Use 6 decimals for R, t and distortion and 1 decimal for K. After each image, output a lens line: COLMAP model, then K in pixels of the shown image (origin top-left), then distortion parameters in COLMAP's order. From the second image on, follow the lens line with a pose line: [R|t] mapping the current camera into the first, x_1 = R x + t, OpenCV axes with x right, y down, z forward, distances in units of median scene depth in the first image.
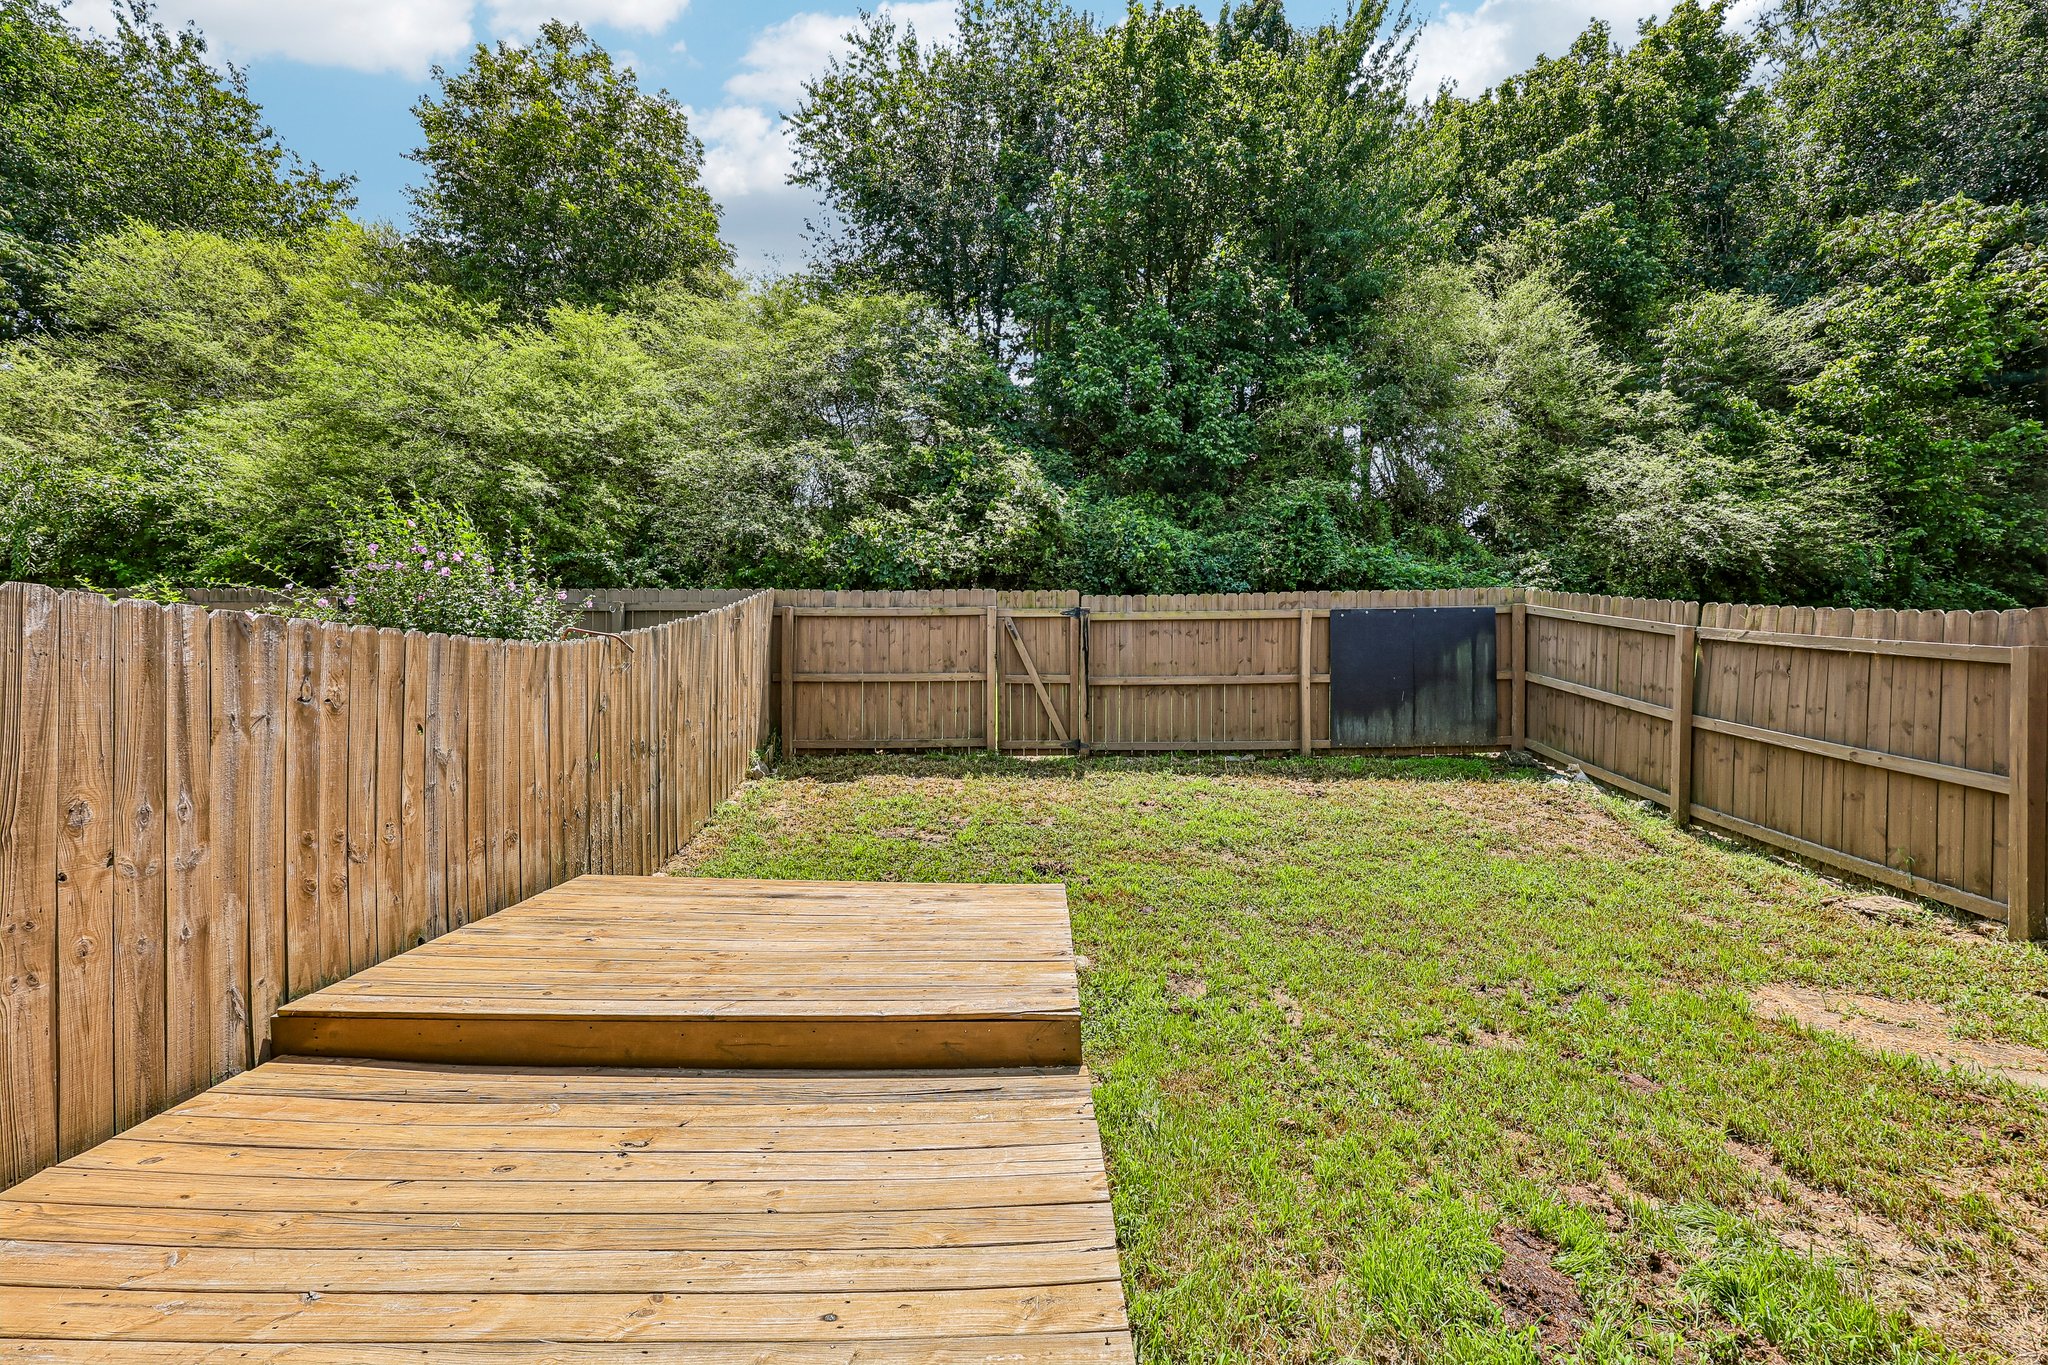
lens RADIAL K [[867.3, 0, 1028.4], [0, 867.3, 684.6], [0, 0, 1]] dist [-0.001563, -0.000261]
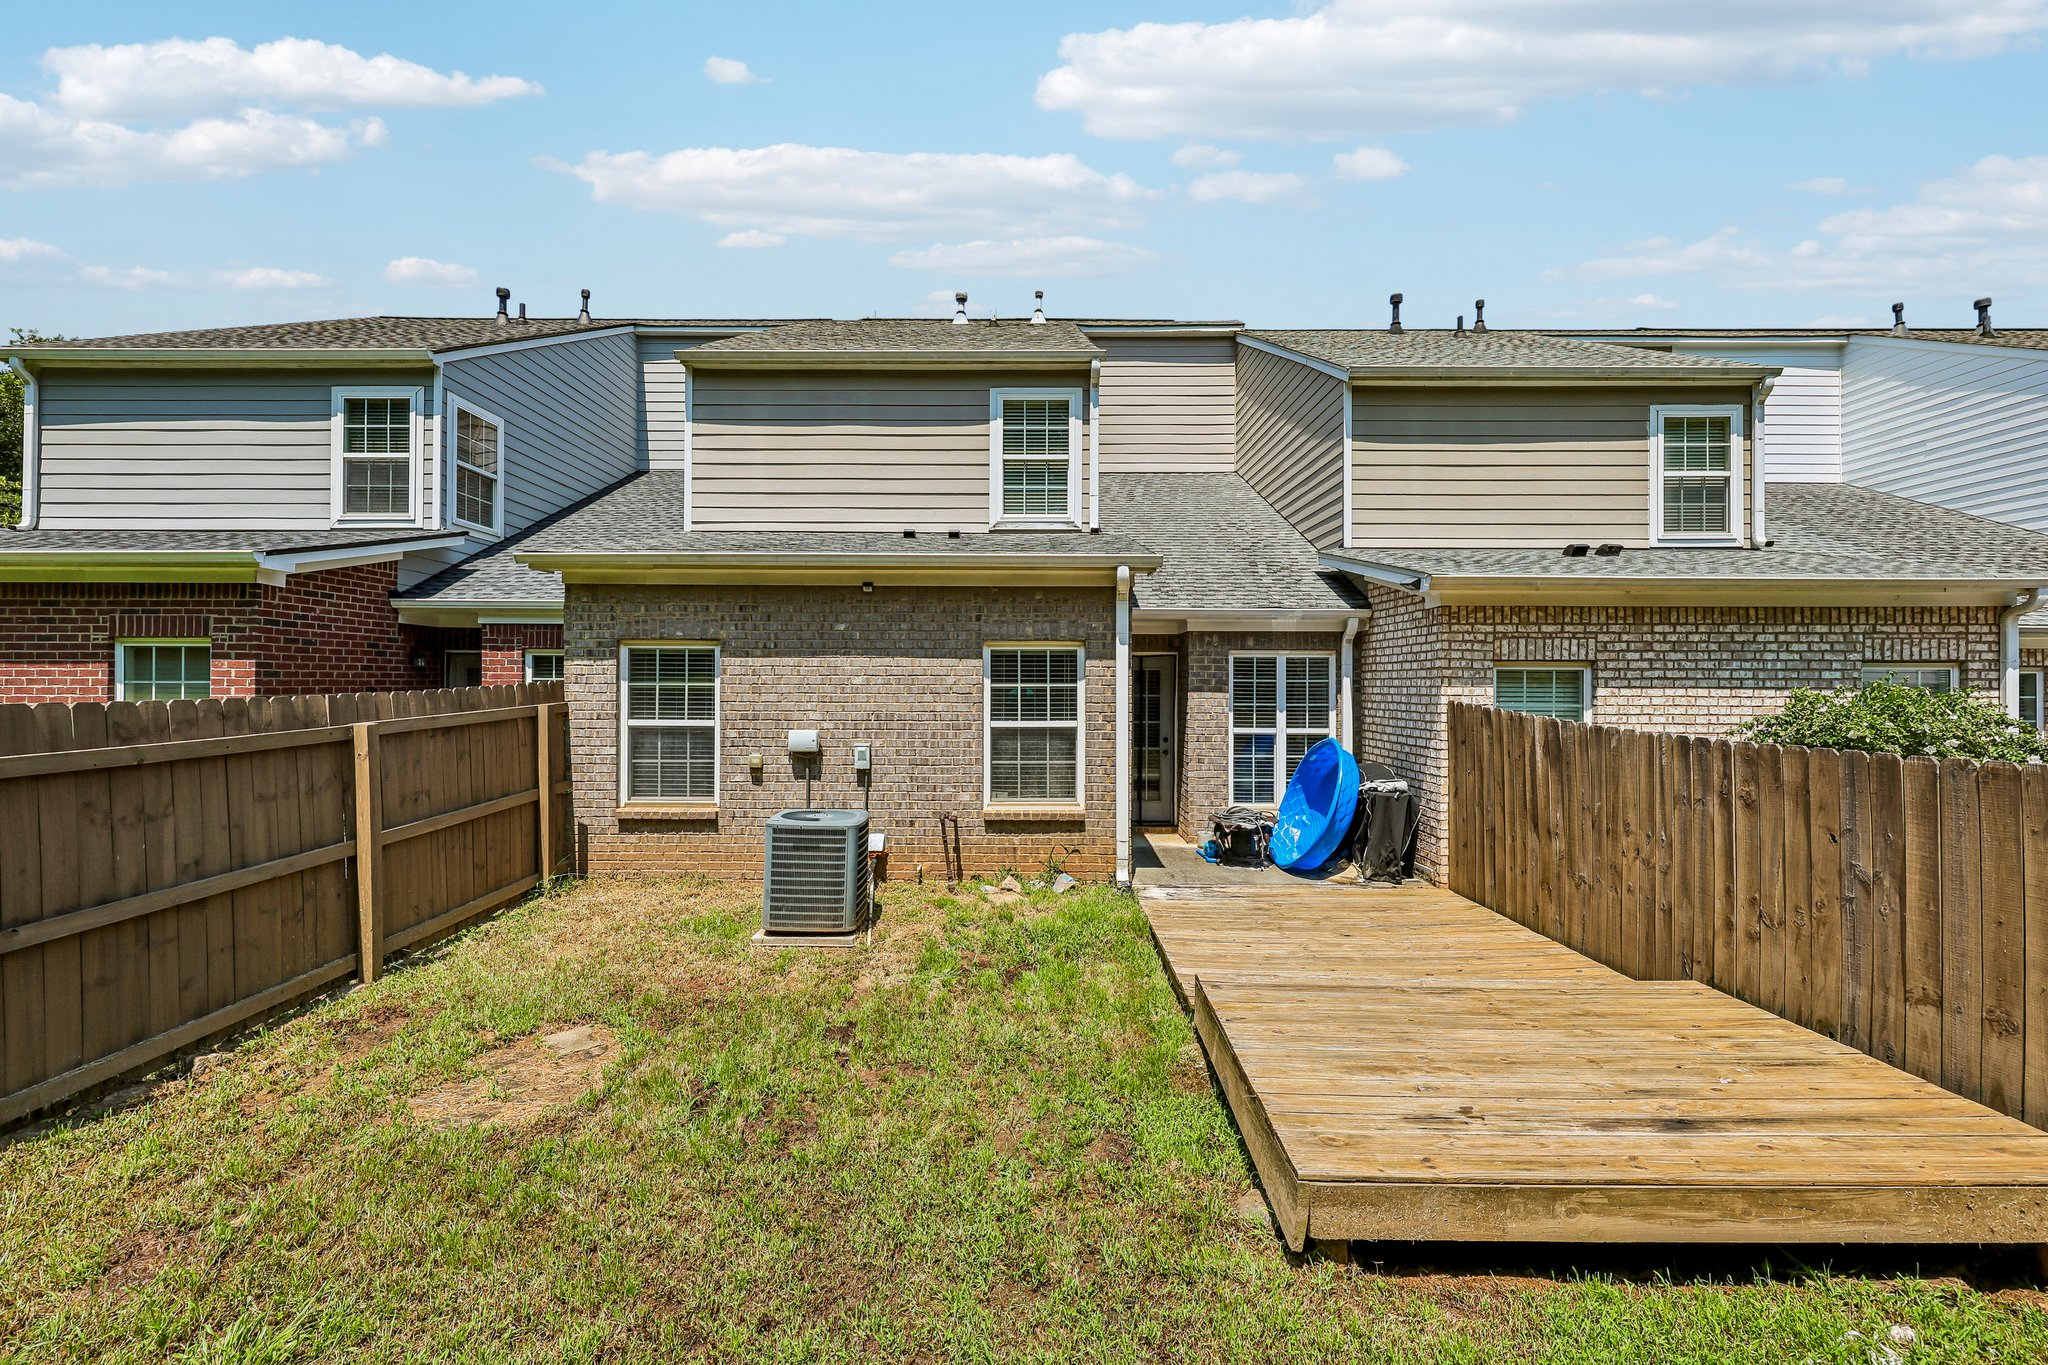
lens RADIAL K [[867.3, 0, 1021.8], [0, 867.3, 683.7], [0, 0, 1]] dist [-0.001563, -0.000261]
pose [[-0.999659, -0.001318, -0.026075, 0.373356], [-0.001385, 0.999996, 0.002540, -0.158919], [0.026071, 0.002575, -0.999657, 2.264697]]
